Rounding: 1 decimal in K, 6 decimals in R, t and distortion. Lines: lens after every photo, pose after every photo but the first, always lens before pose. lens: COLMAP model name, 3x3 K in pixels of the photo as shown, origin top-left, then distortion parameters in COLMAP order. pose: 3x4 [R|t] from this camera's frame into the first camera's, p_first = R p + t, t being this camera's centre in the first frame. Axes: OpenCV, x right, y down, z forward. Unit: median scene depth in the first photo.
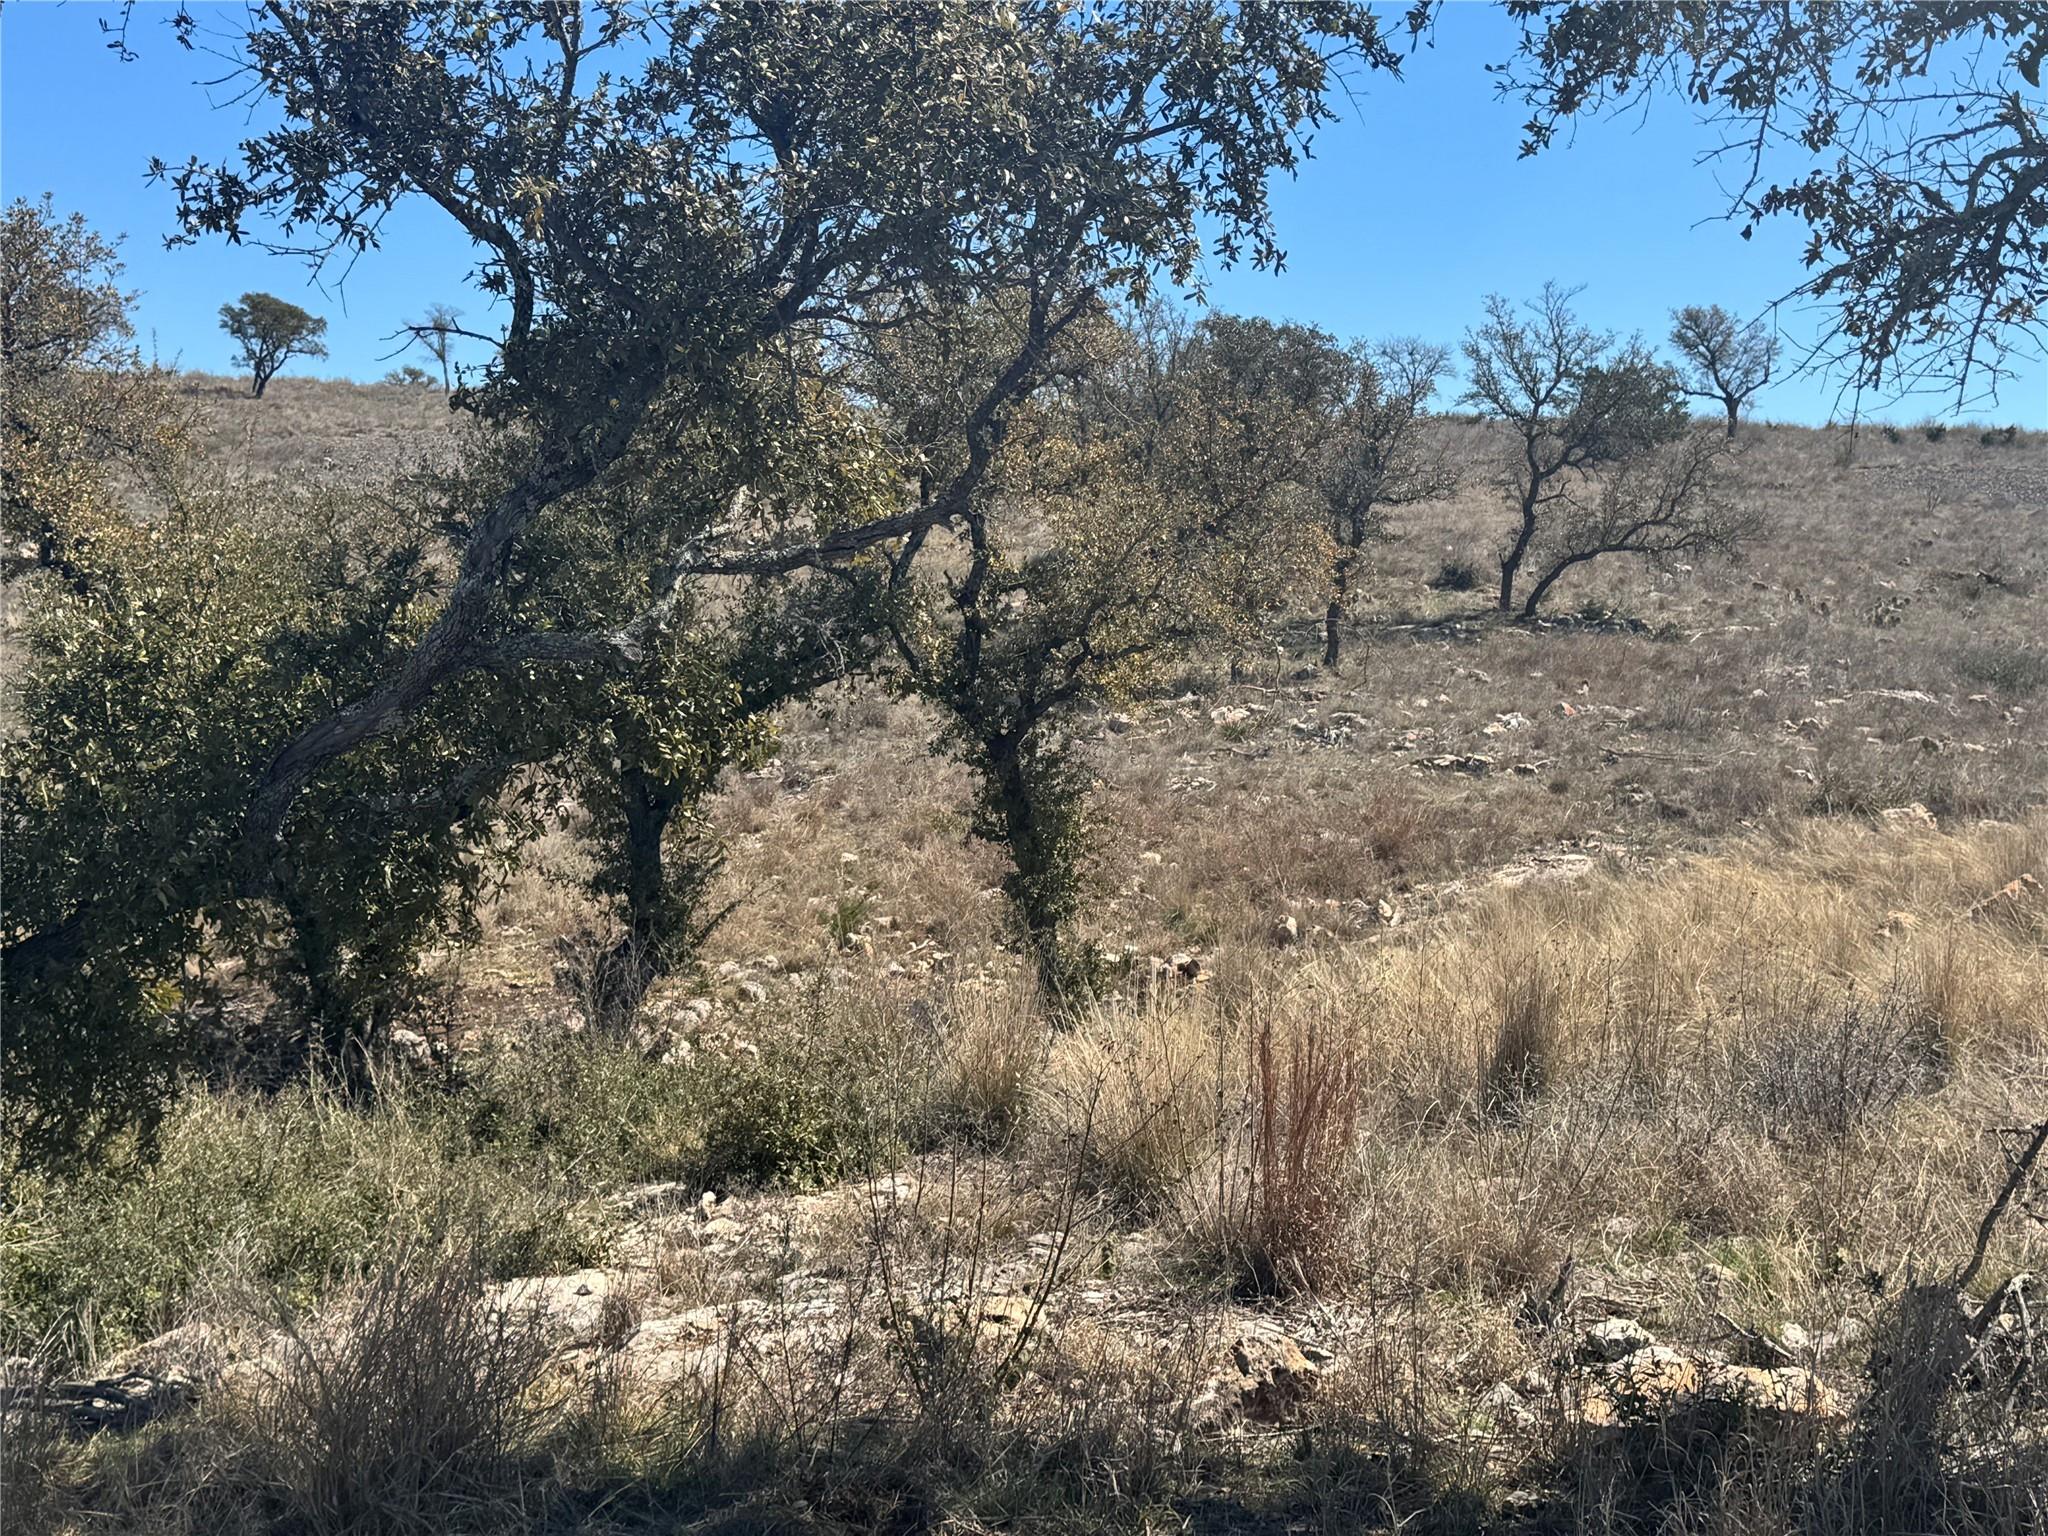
lens RADIAL K [[2695.8, 0, 1033.8], [0, 2695.8, 772.4], [0, 0, 1]] dist [0.192339, -0.392880]
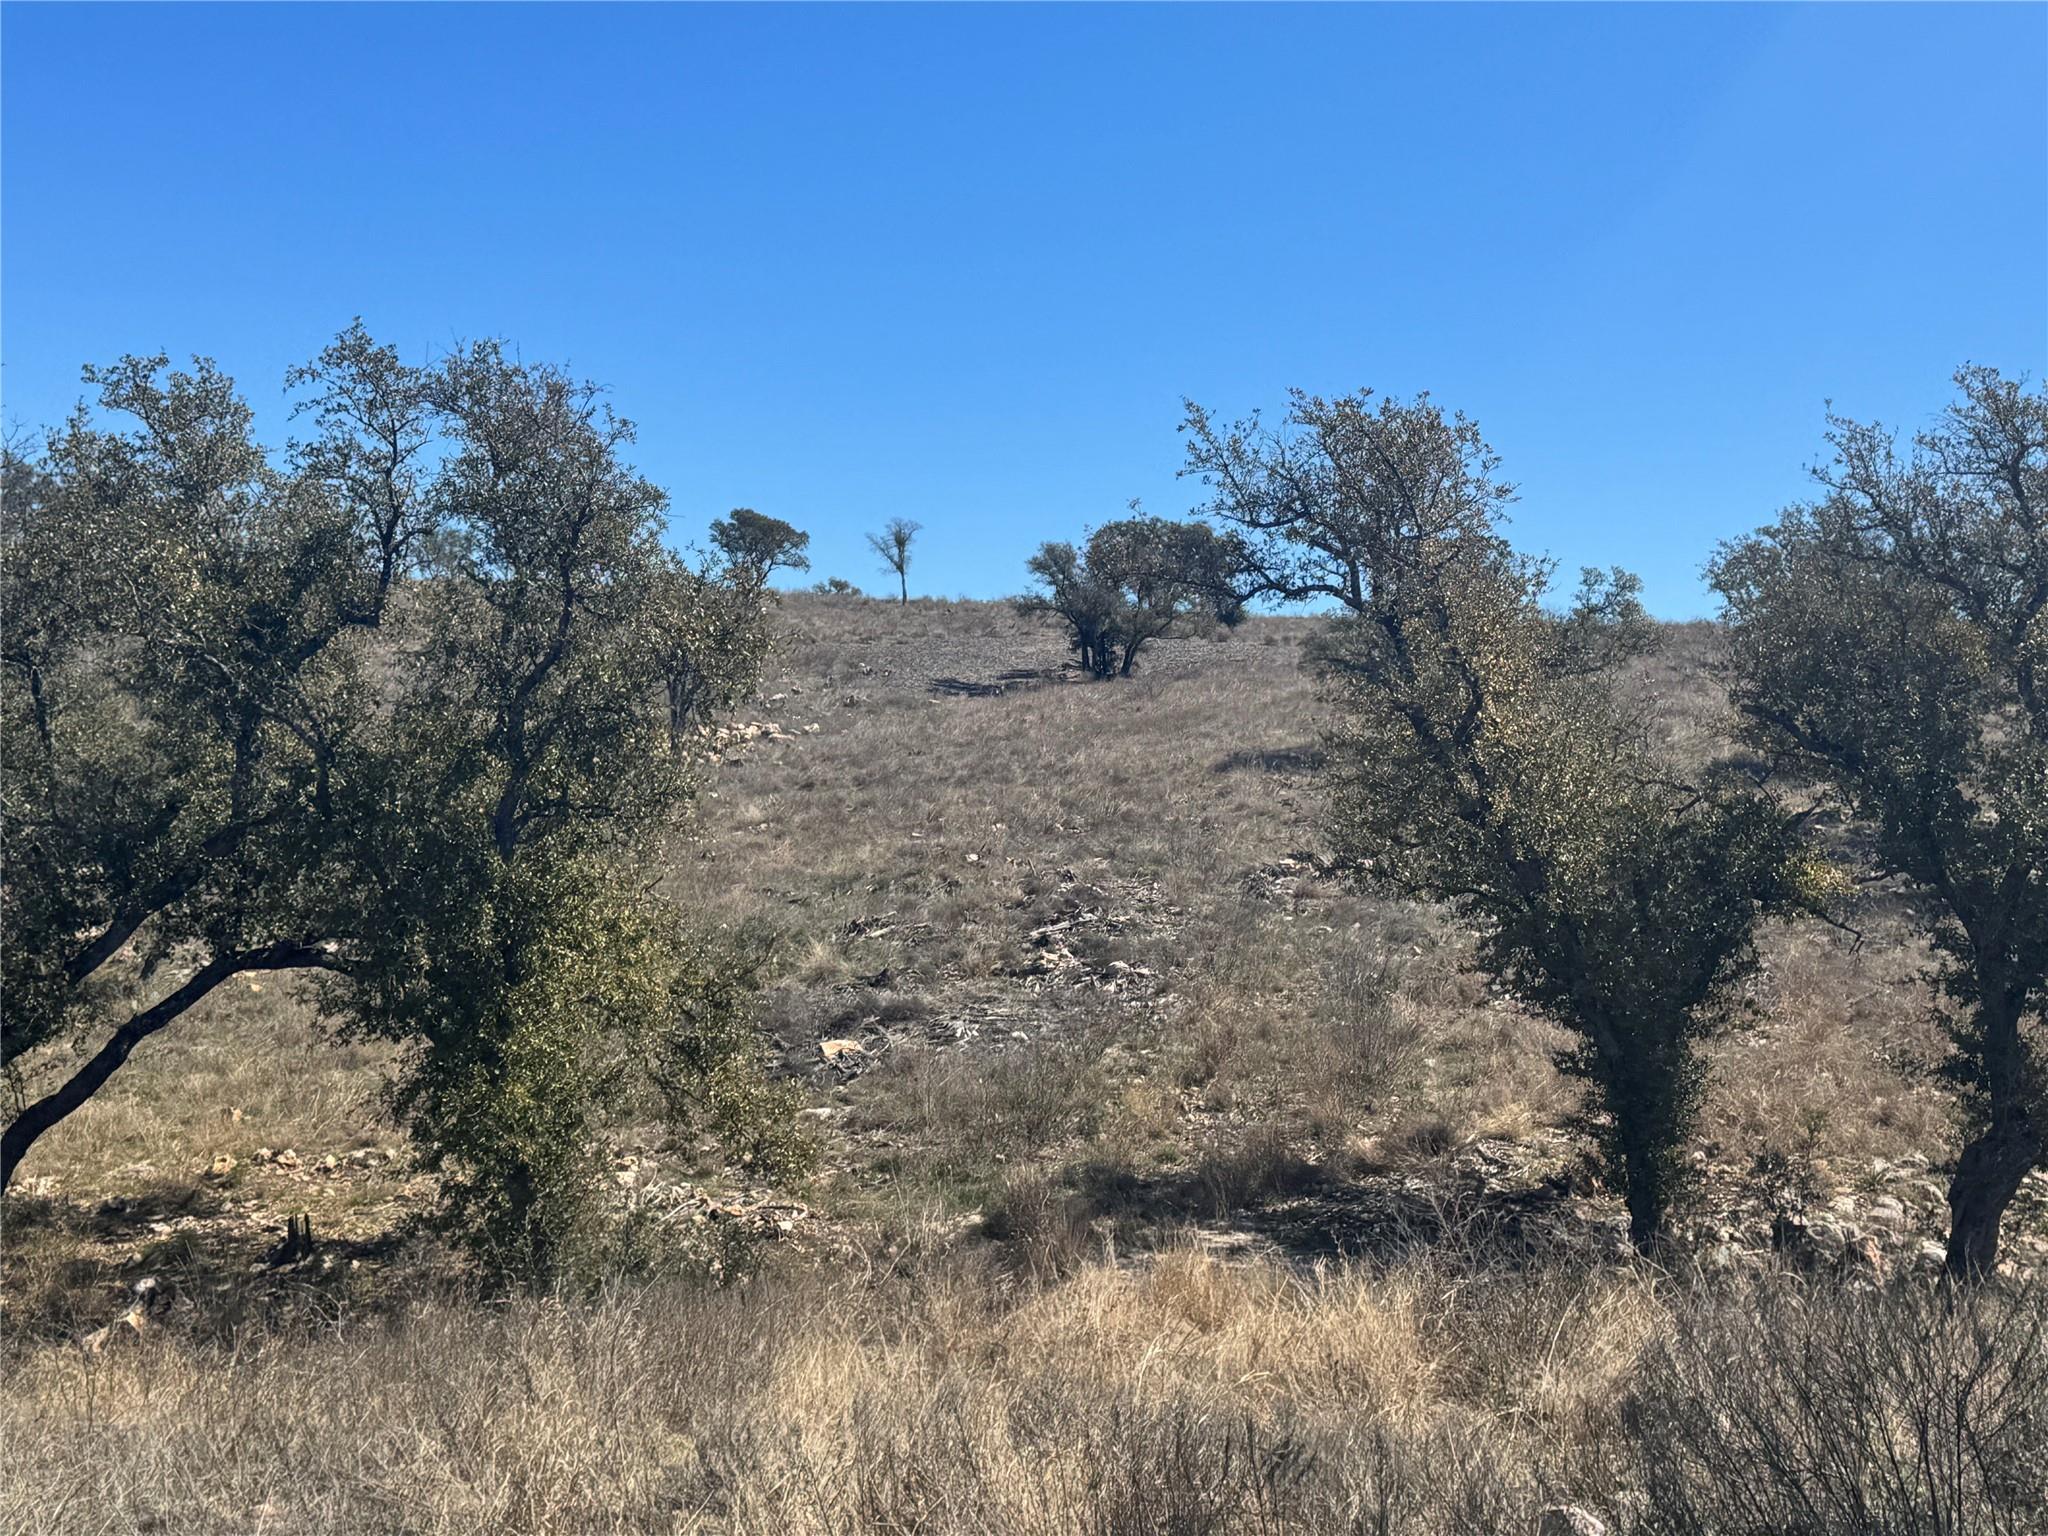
lens RADIAL K [[2695.8, 0, 1033.8], [0, 2695.8, 772.4], [0, 0, 1]] dist [0.192339, -0.392880]
pose [[0.993222, 0.011272, -0.115689, -0.267373], [-0.020114, 0.996939, -0.075551, 0.007586], [0.114483, 0.077366, 0.990408, -0.022221]]
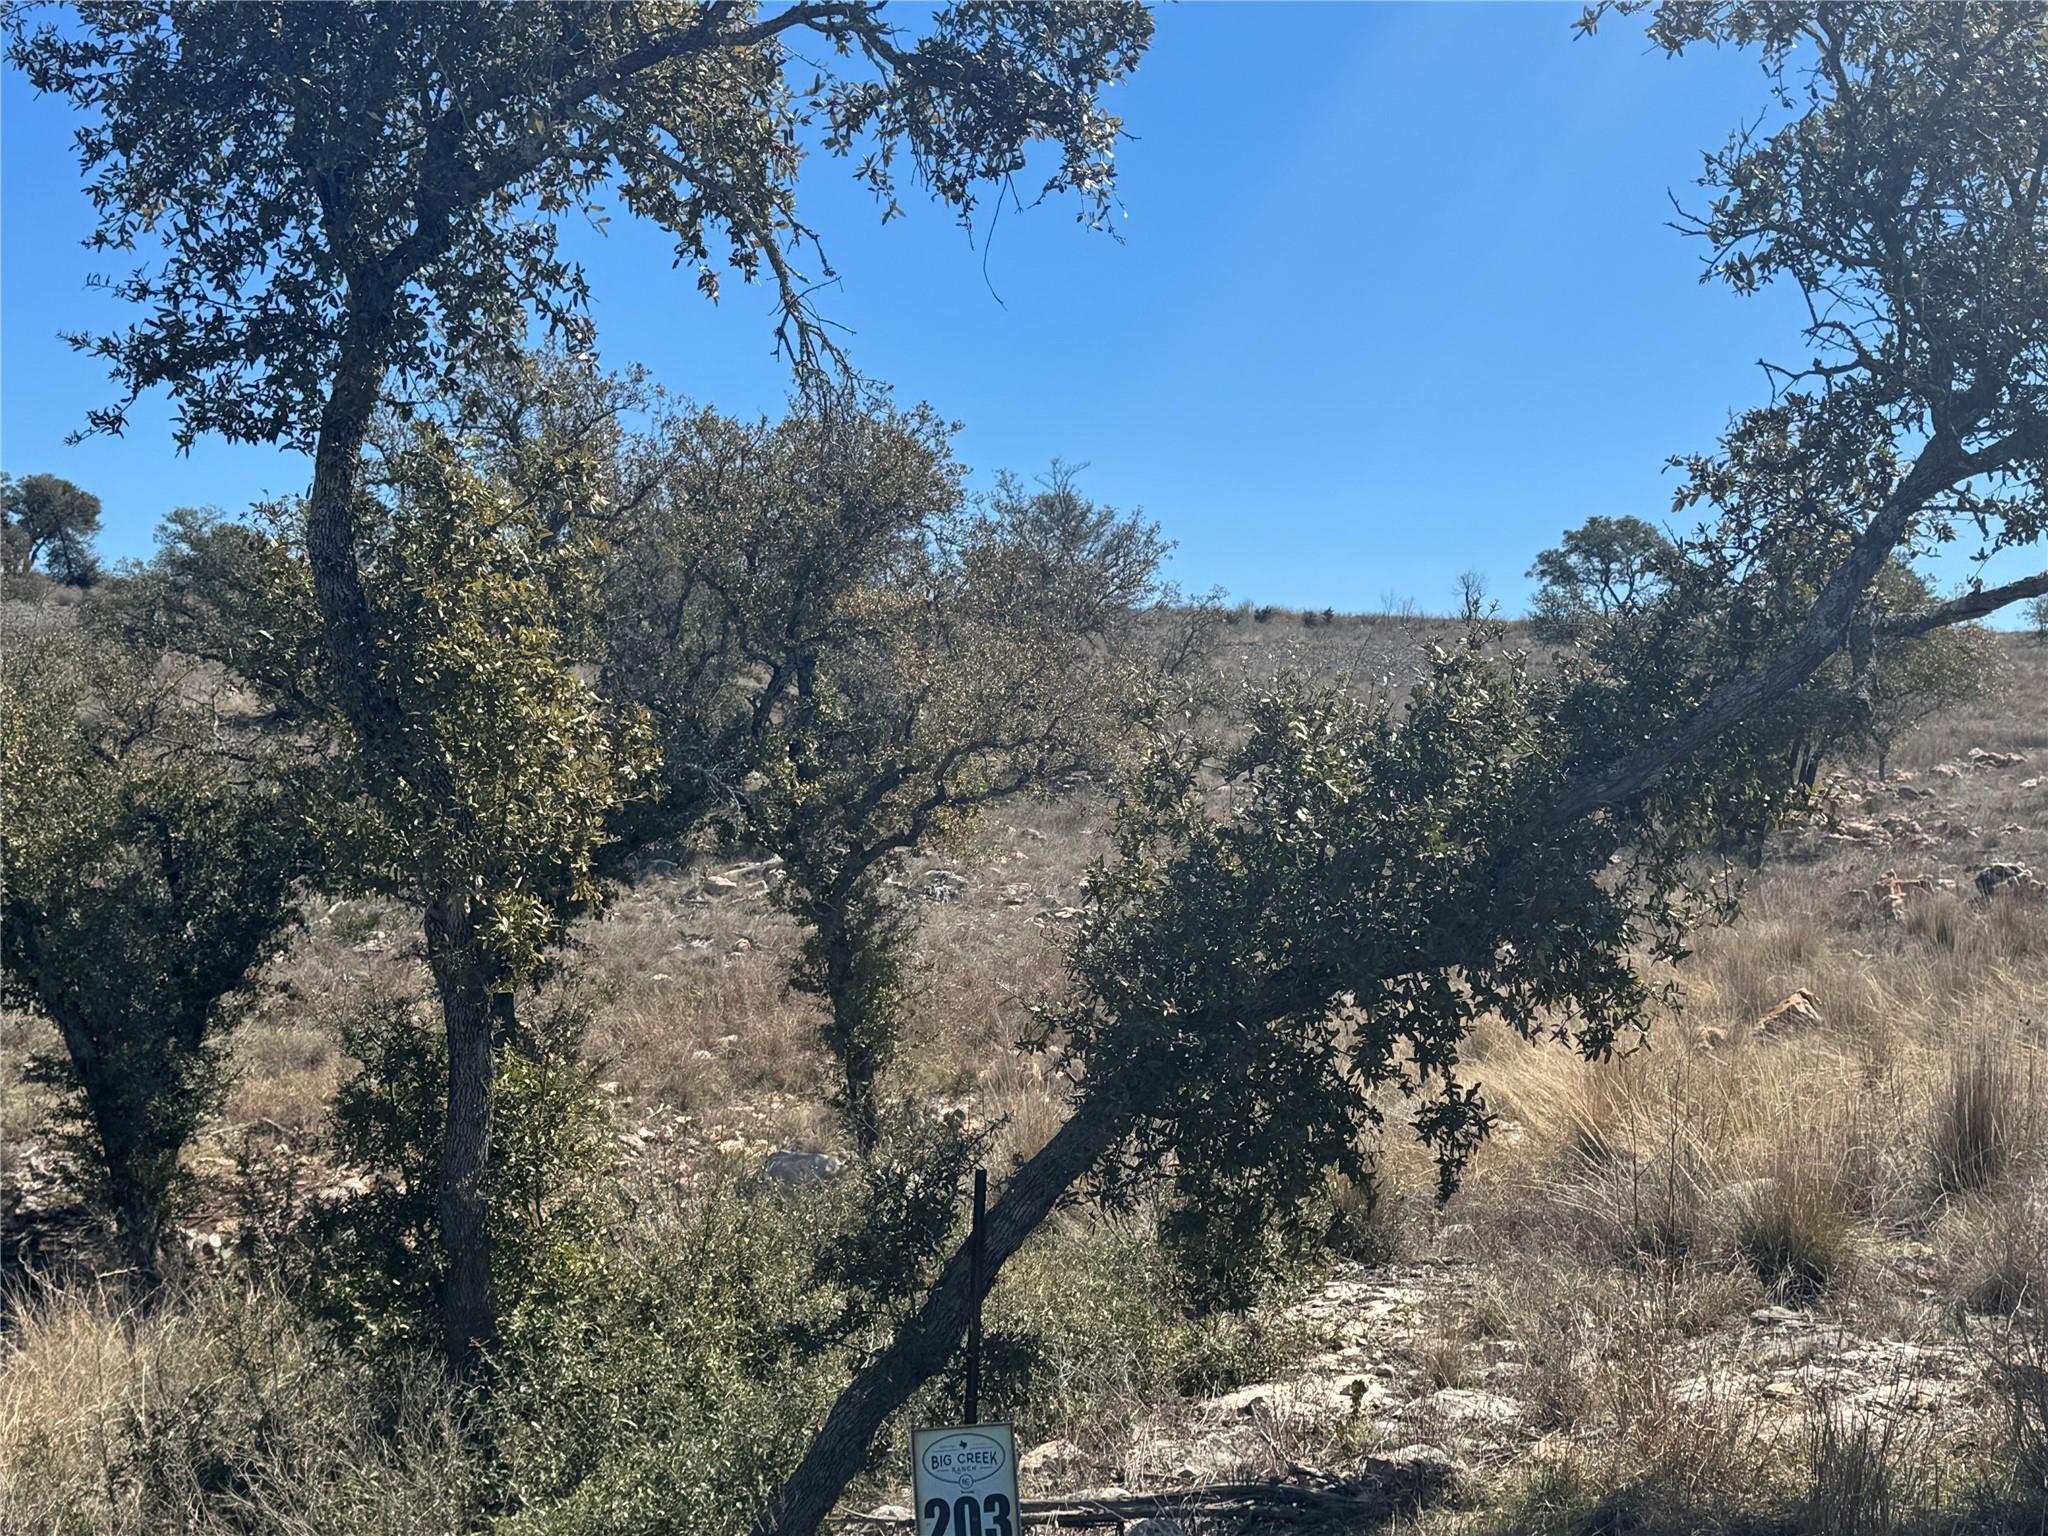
lens RADIAL K [[2704.7, 0, 1024.0], [0, 2704.7, 768.0], [0, 0, 1]] dist [0.240325, -0.639918]
pose [[0.966894, -0.011491, 0.254918, -0.152533], [0.028685, 0.997548, -0.063833, 0.004509], [-0.253560, 0.069032, 0.964853, 0.013309]]
